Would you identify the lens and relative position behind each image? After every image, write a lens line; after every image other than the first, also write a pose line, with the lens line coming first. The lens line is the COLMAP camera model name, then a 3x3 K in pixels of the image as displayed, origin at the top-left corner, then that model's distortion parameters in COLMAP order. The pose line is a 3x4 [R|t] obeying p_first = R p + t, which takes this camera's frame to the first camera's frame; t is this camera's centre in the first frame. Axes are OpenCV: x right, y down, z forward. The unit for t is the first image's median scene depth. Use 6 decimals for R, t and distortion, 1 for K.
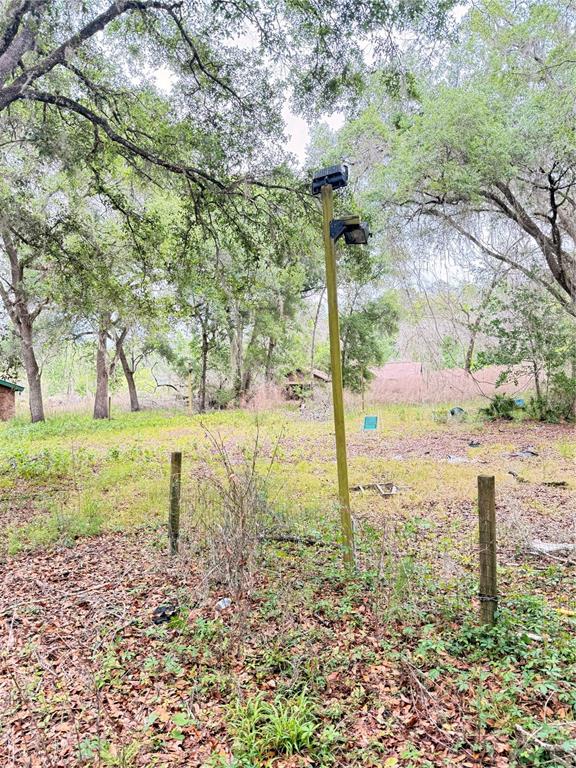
lens RADIAL K [[543.4, 0, 290.9], [0, 543.4, 388.9], [0, 0, 1]] dist [0.040334, -0.045641]
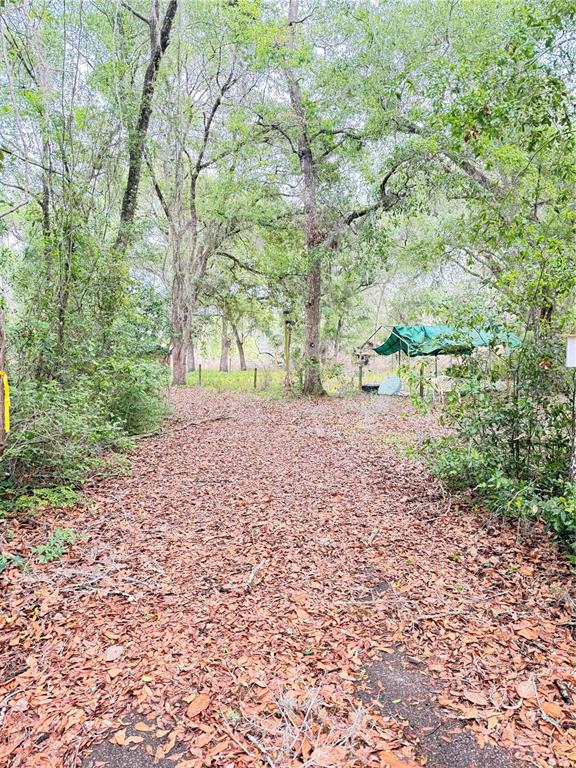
lens RADIAL K [[543.4, 0, 288.4], [0, 543.4, 384.0], [0, 0, 1]] dist [0.040334, -0.045641]
pose [[0.981216, 0.031727, -0.190288, 0.773509], [-0.022966, 0.998580, 0.048069, 0.035005], [0.191543, -0.042796, 0.980551, -2.849009]]
